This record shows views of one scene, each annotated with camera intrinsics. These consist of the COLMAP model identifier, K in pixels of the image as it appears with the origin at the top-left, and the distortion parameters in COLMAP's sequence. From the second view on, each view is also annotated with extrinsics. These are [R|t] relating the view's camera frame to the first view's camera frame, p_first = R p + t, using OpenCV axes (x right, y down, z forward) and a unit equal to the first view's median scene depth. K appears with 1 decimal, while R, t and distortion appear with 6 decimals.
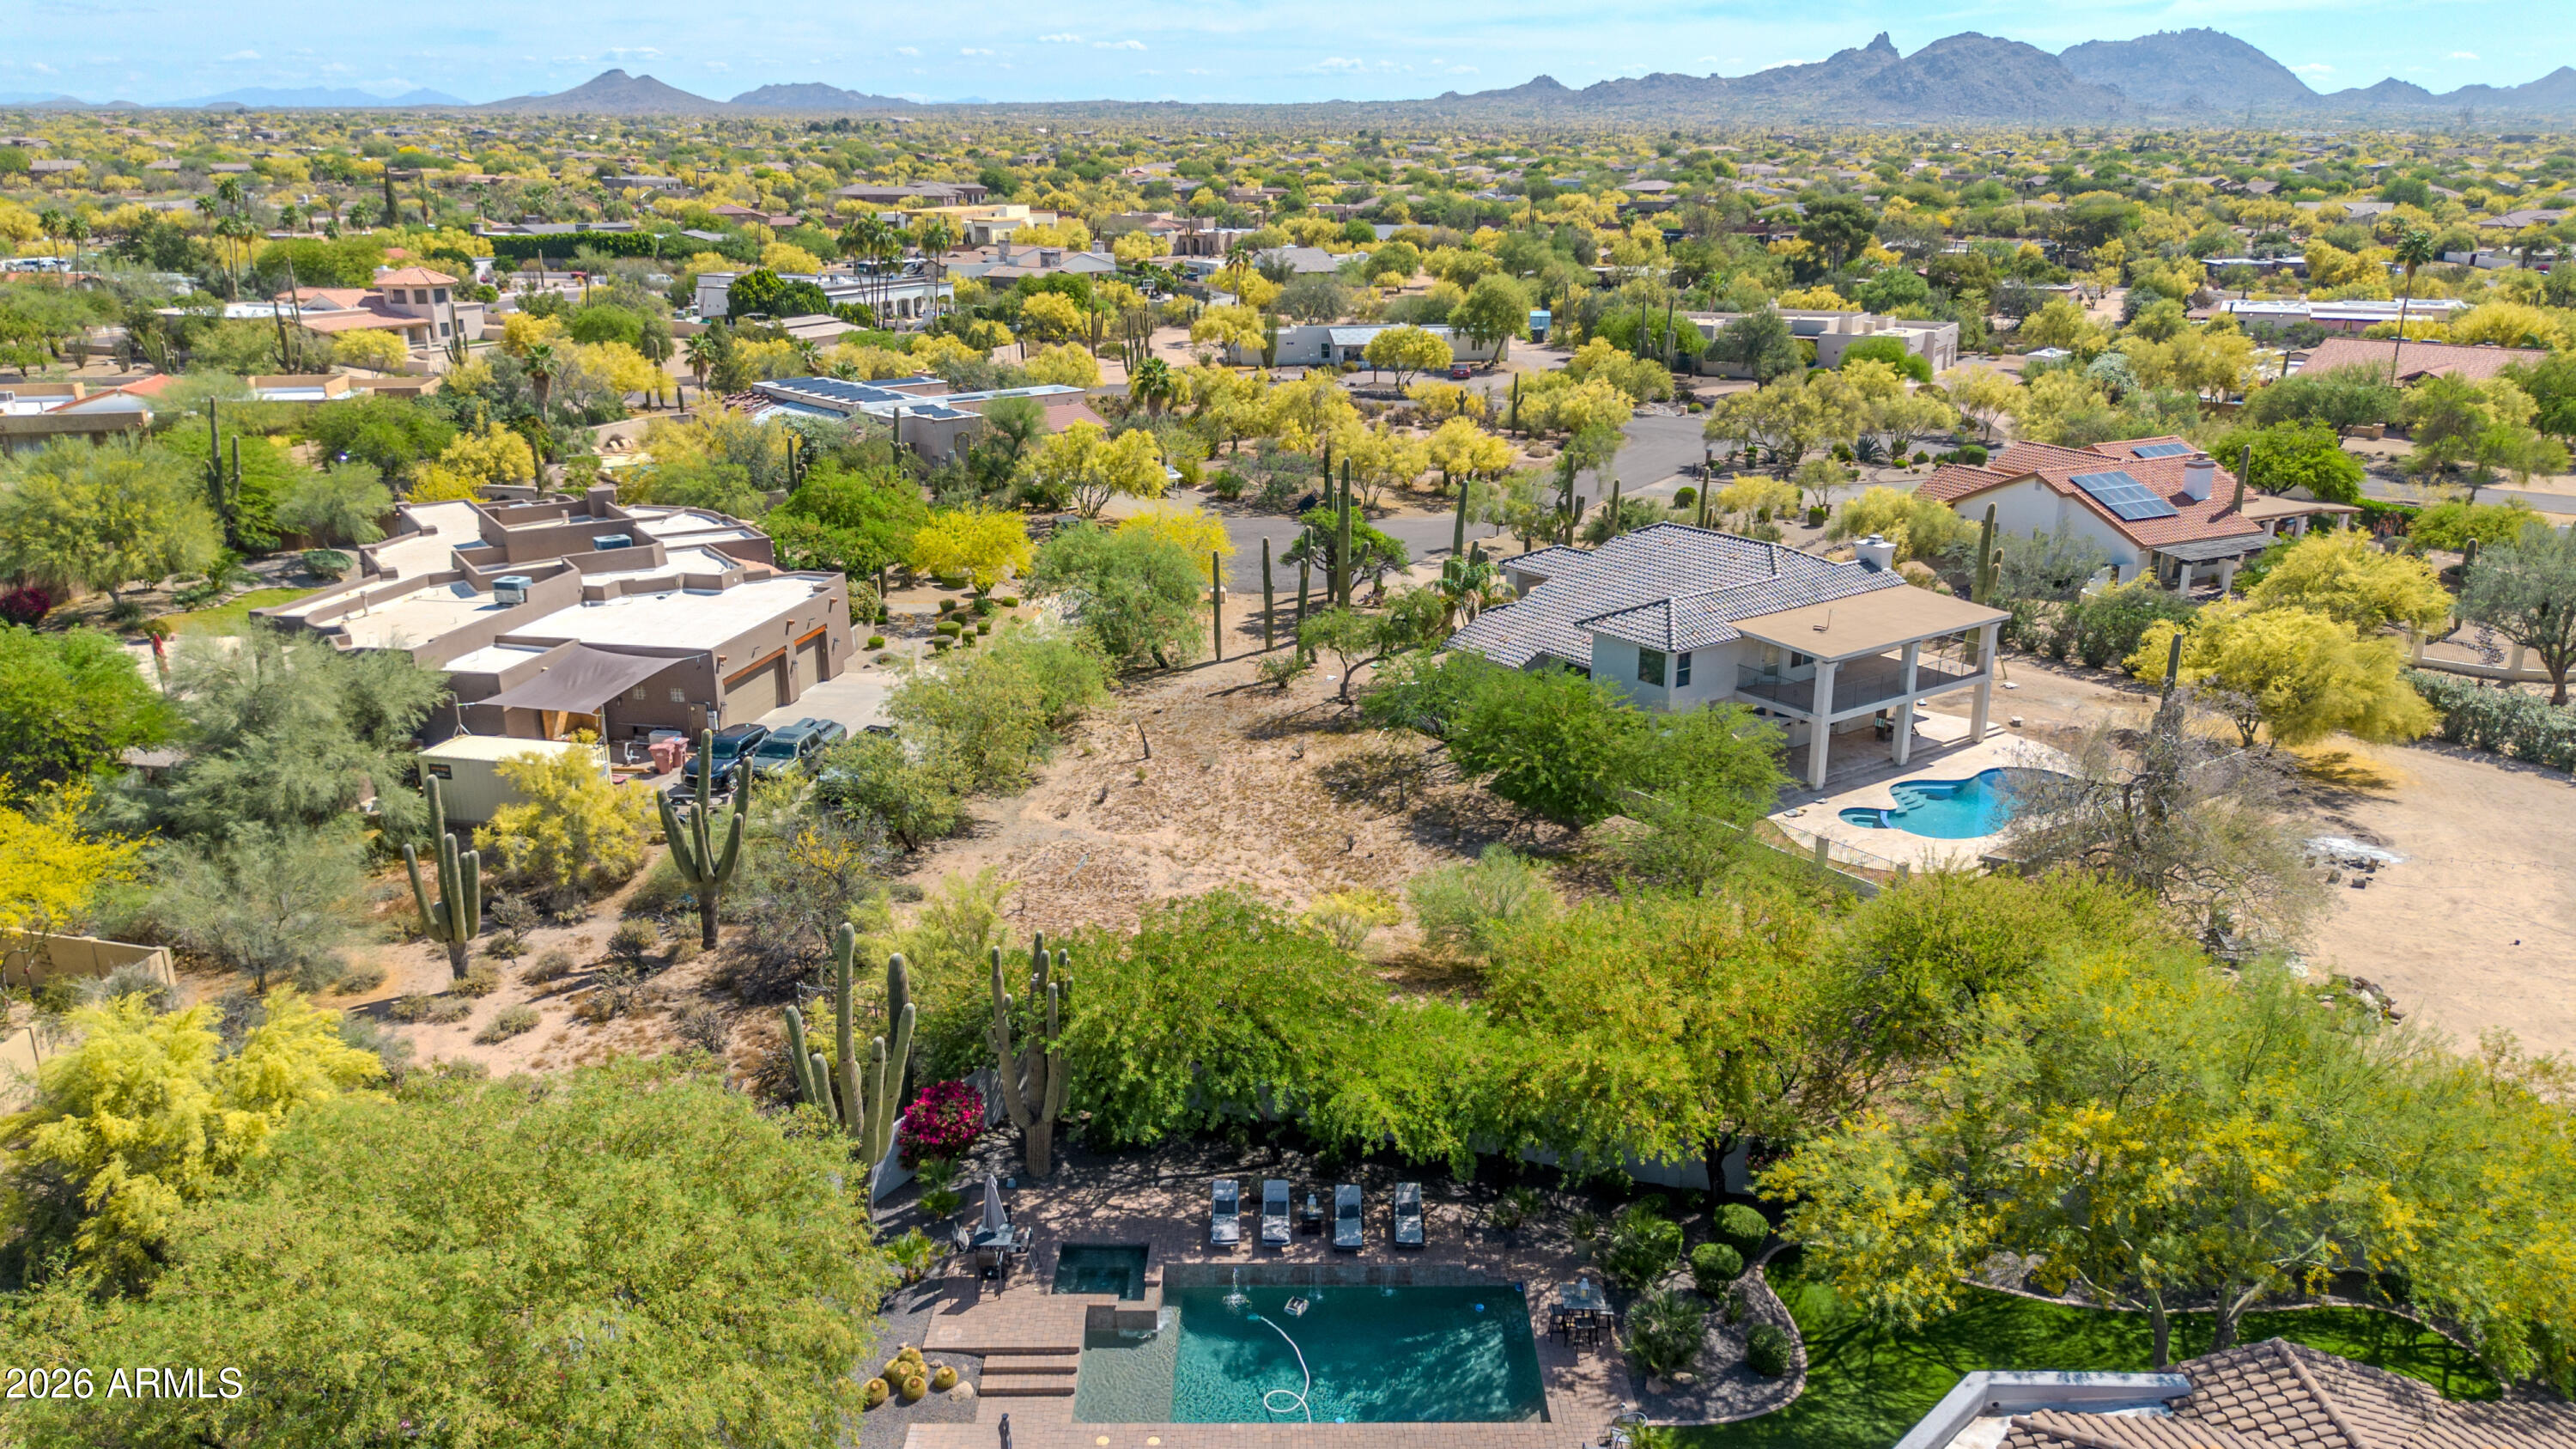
lens RADIAL K [[1831.7, 0, 1294.4], [0, 1831.7, 722.2], [0, 0, 1]] dist [0.065787, -0.066295]
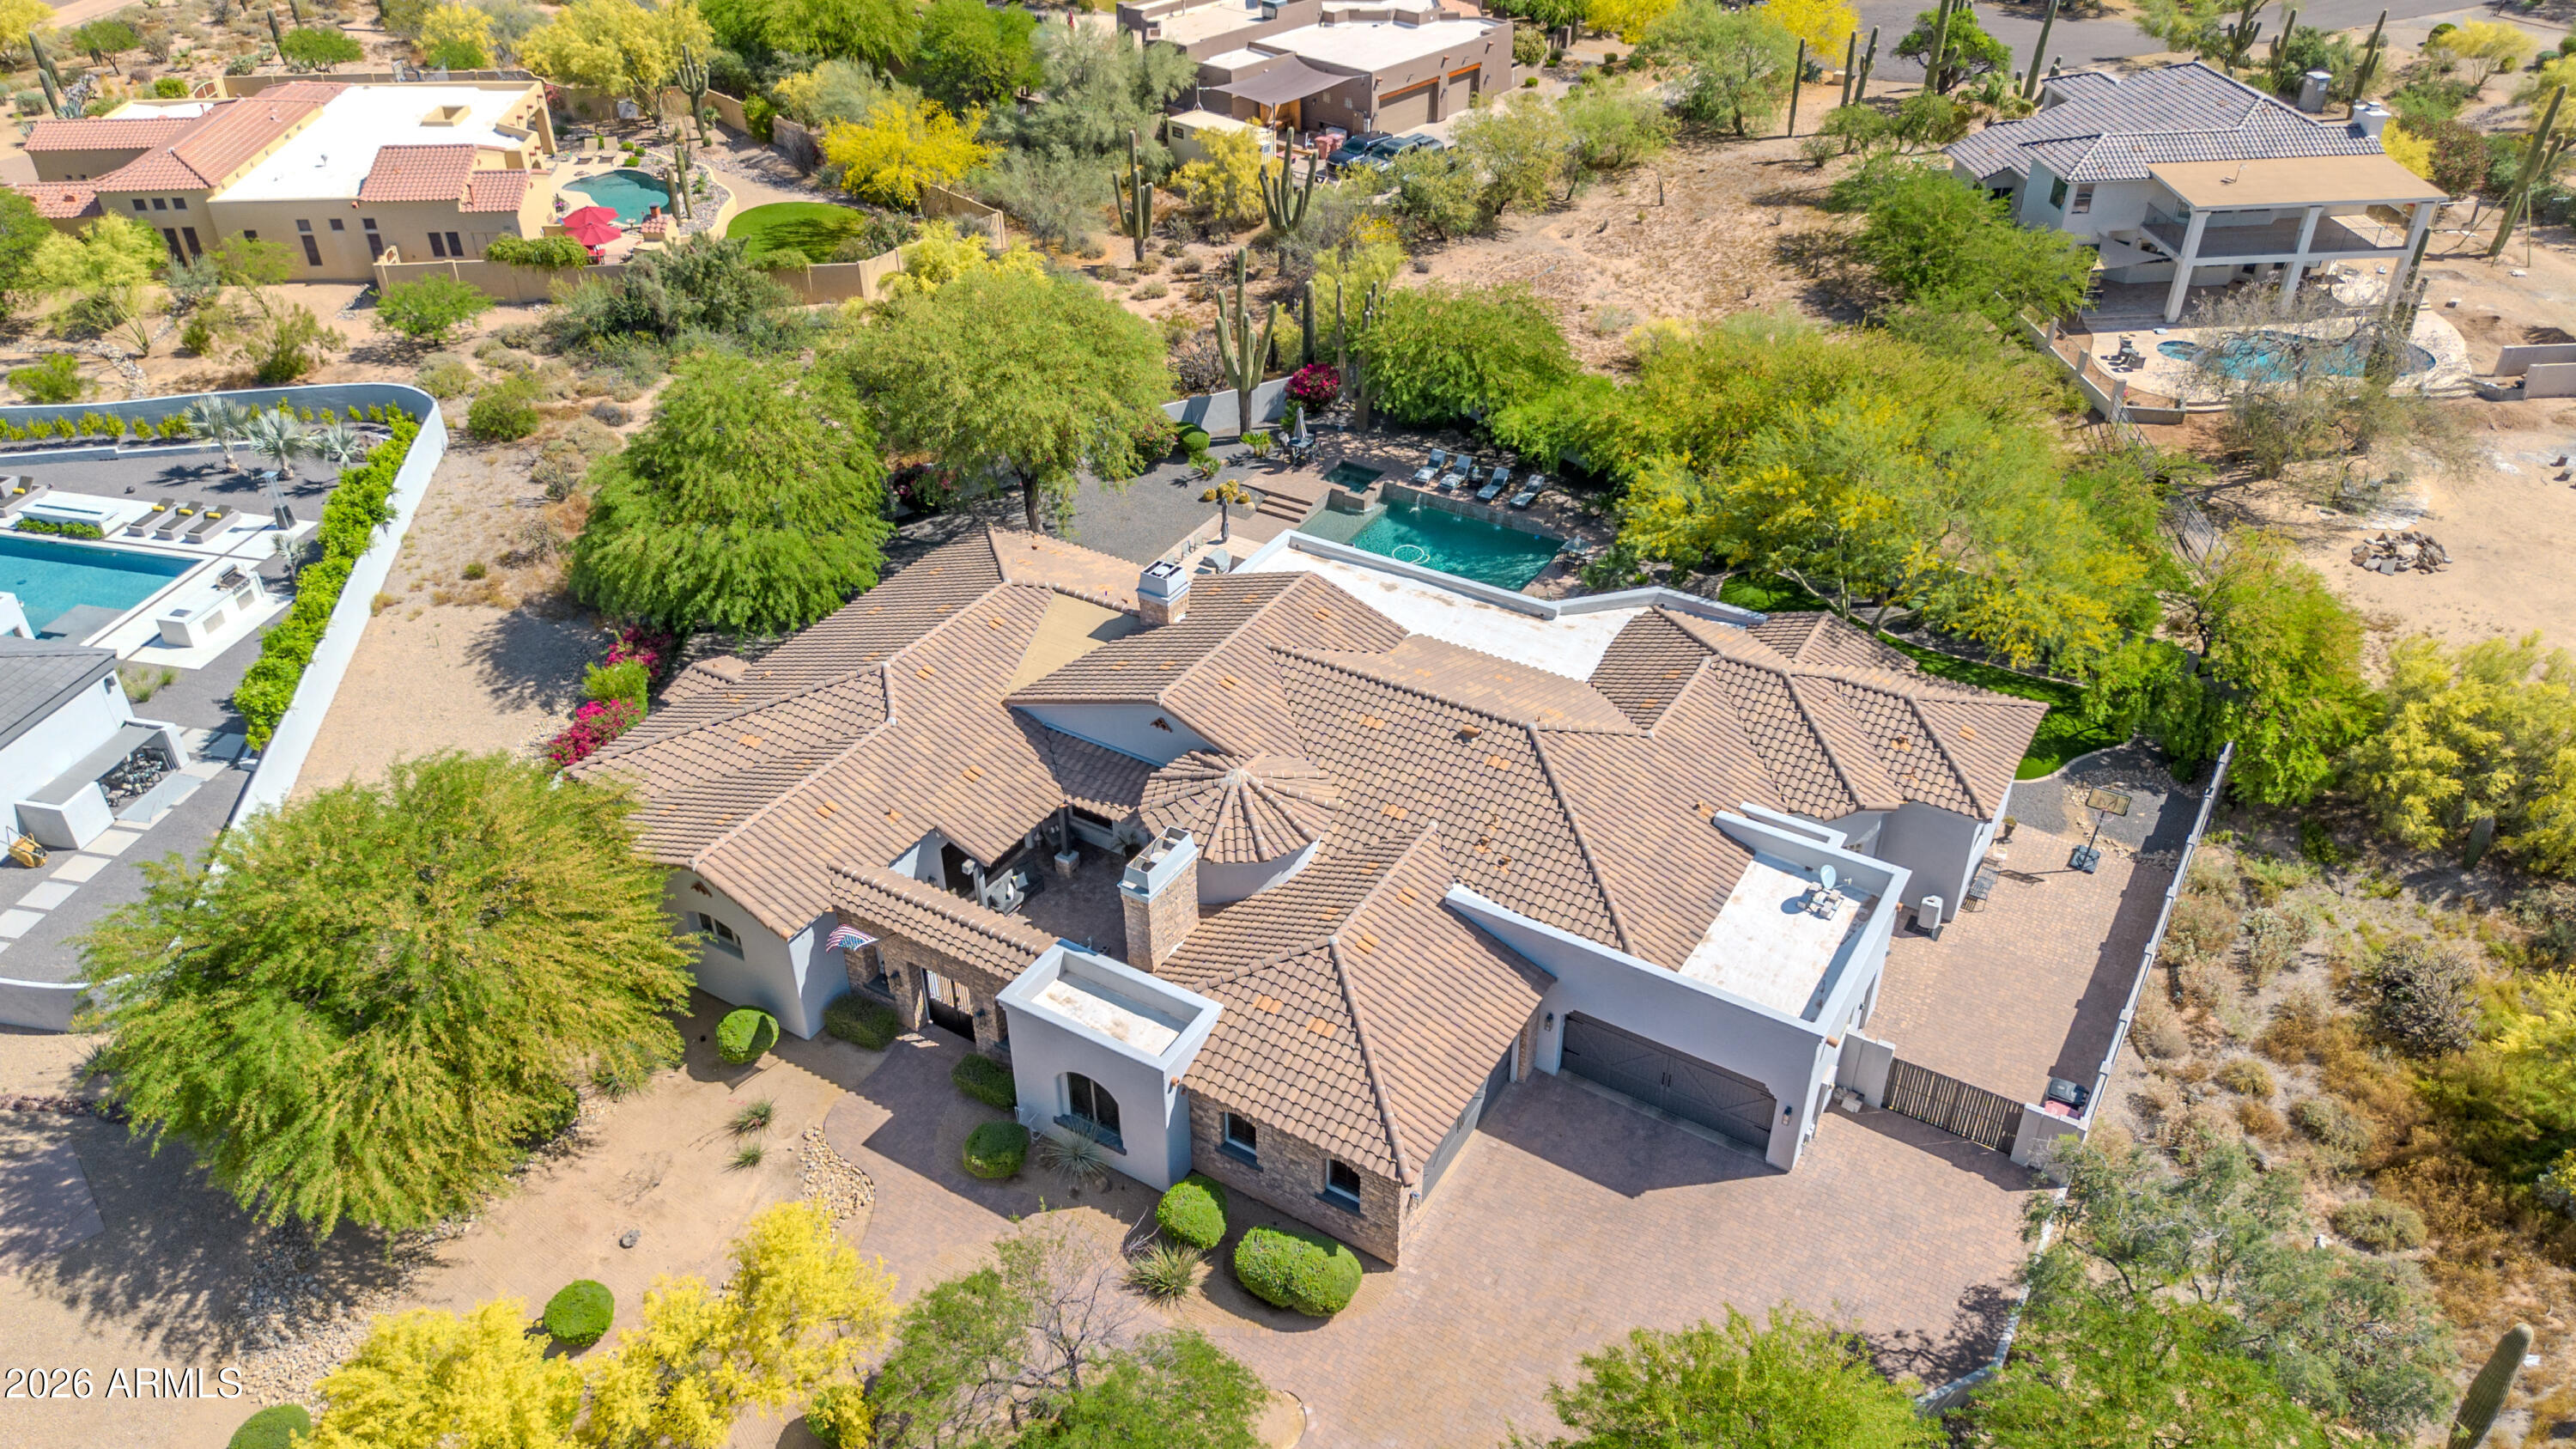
lens RADIAL K [[1831.7, 0, 1297.3], [0, 1831.7, 733.1], [0, 0, 1]] dist [0.065787, -0.066295]
pose [[0.858043, 0.287966, -0.425251, 0.427737], [-0.148813, 0.931899, 0.330786, -0.030653], [0.491546, -0.220546, 0.842462, -0.361416]]
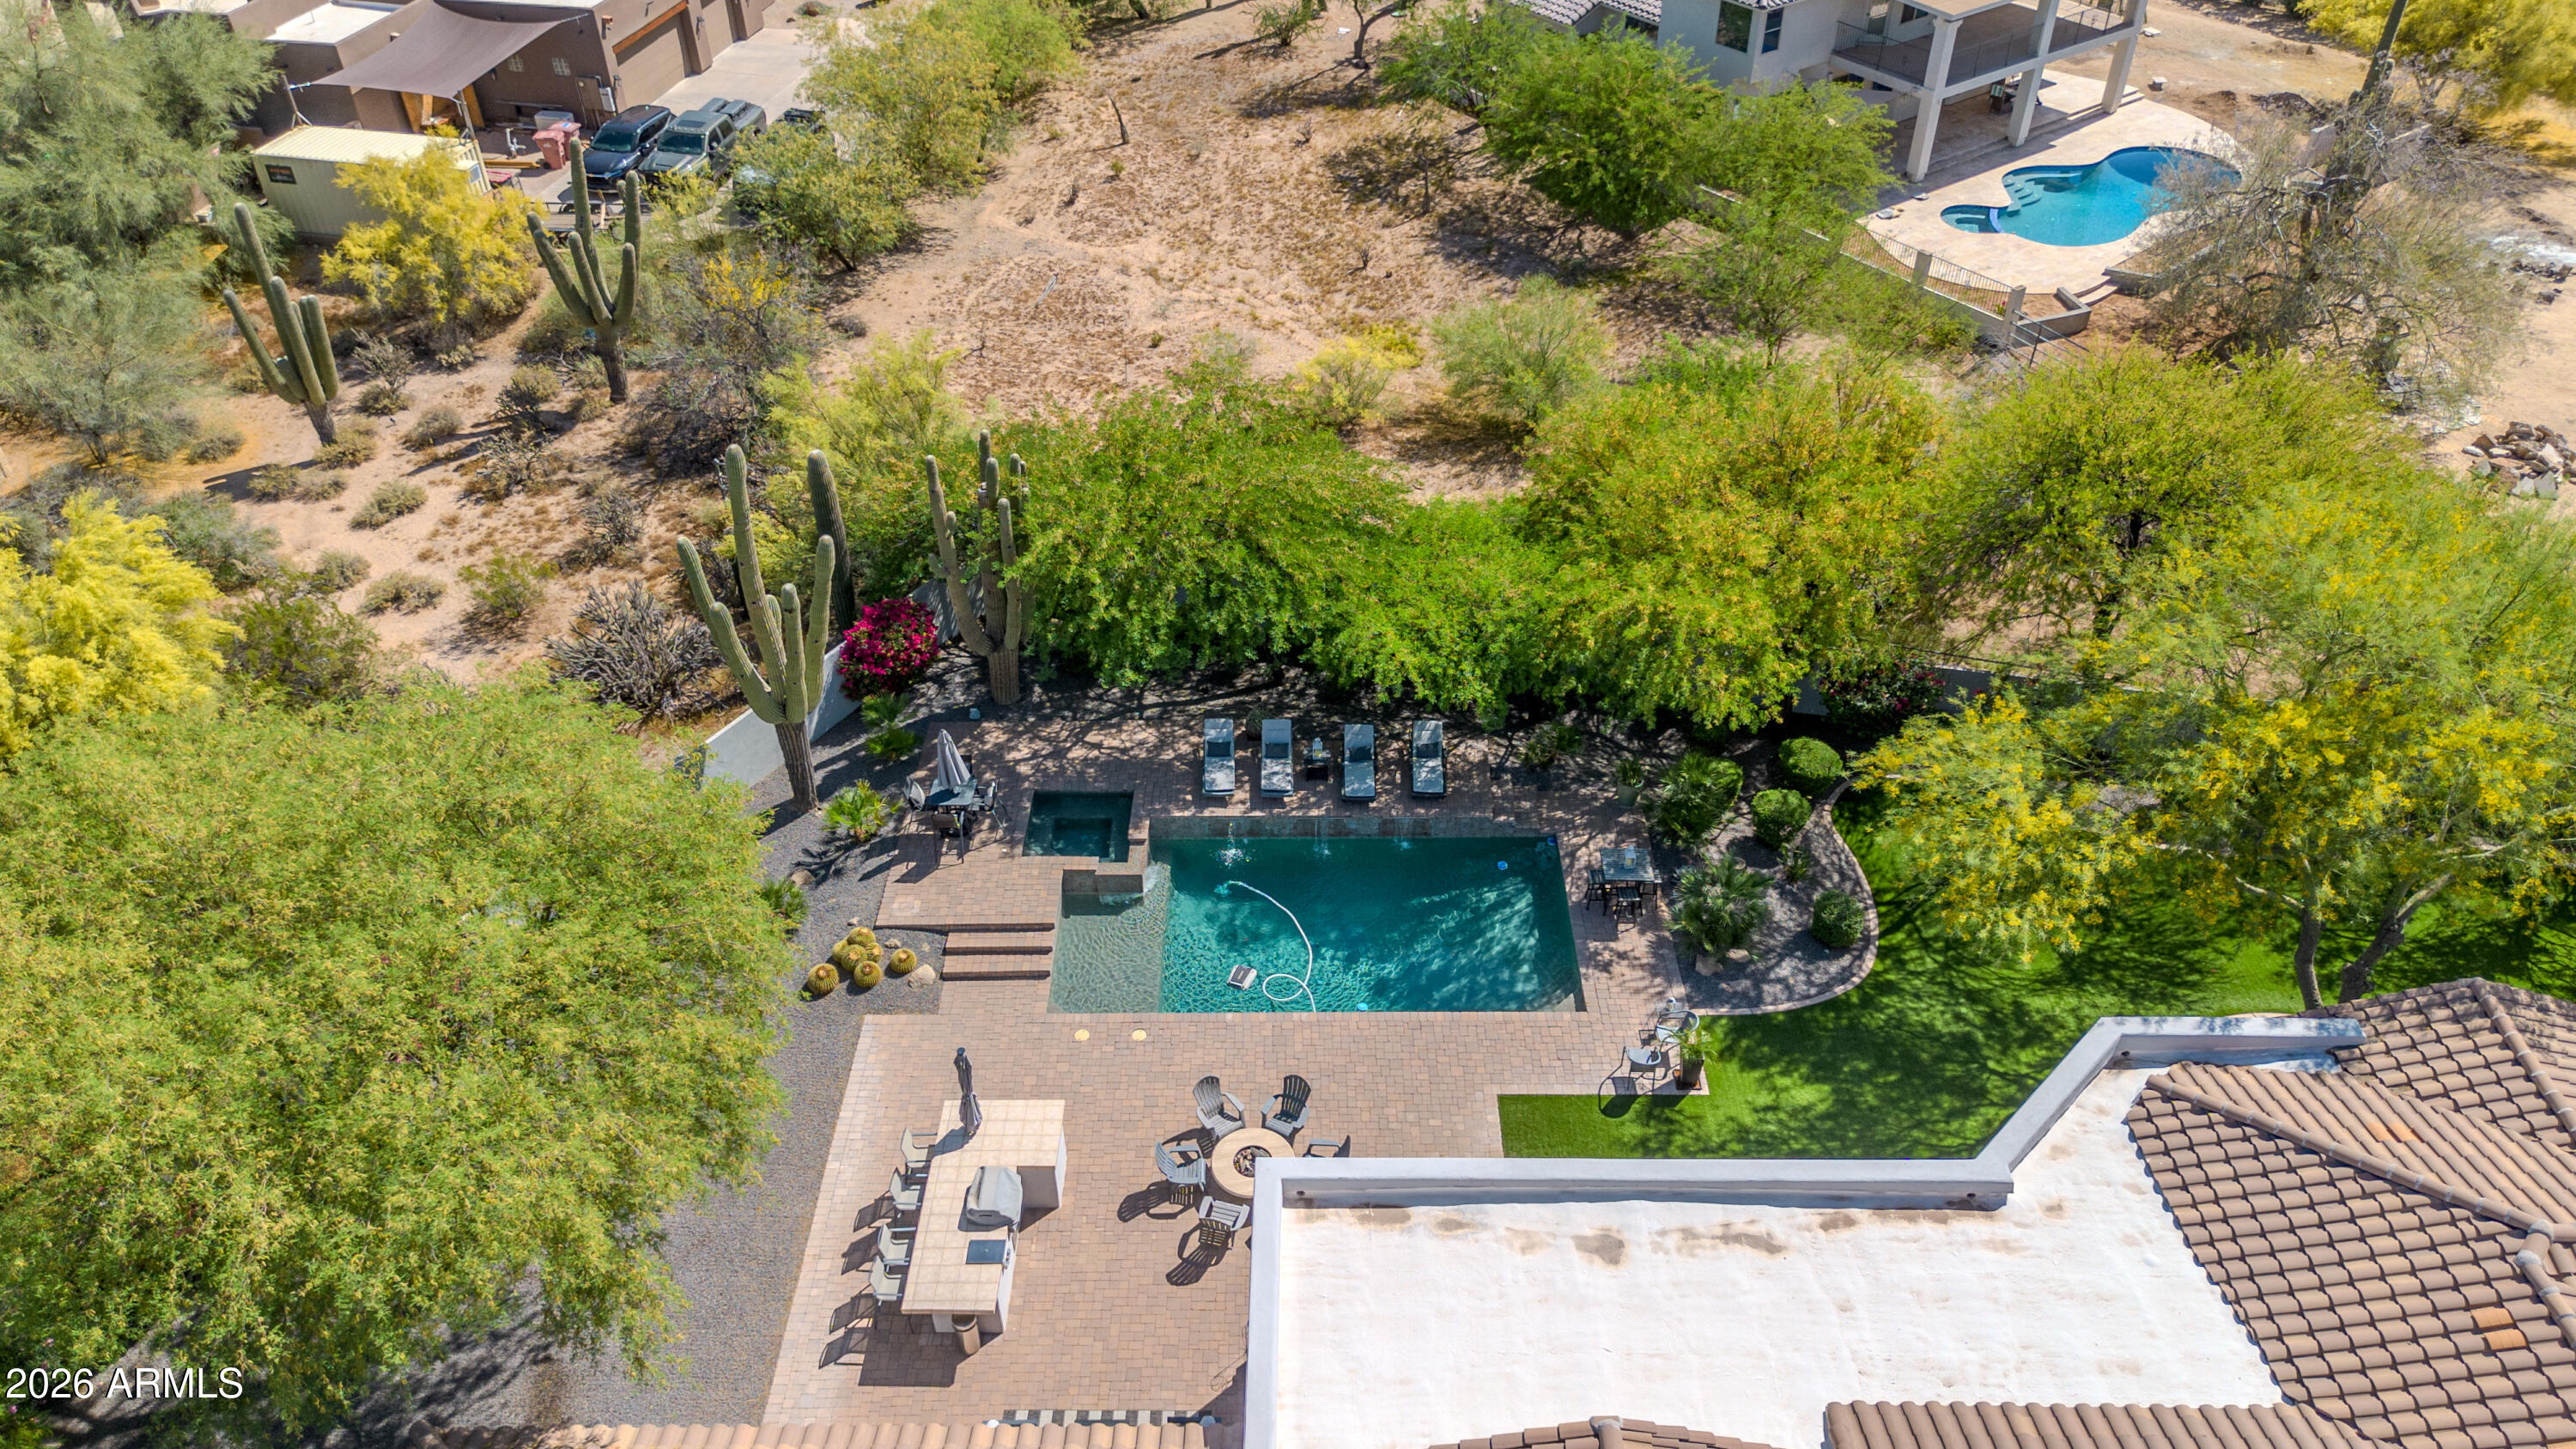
lens RADIAL K [[1831.7, 0, 1294.8], [0, 1831.7, 724.3], [0, 0, 1]] dist [0.065787, -0.066295]
pose [[0.999968, -0.004165, -0.006882, 0.003087], [0.006327, 0.935550, 0.353137, -0.035505], [0.004967, -0.353169, 0.935546, 0.127416]]
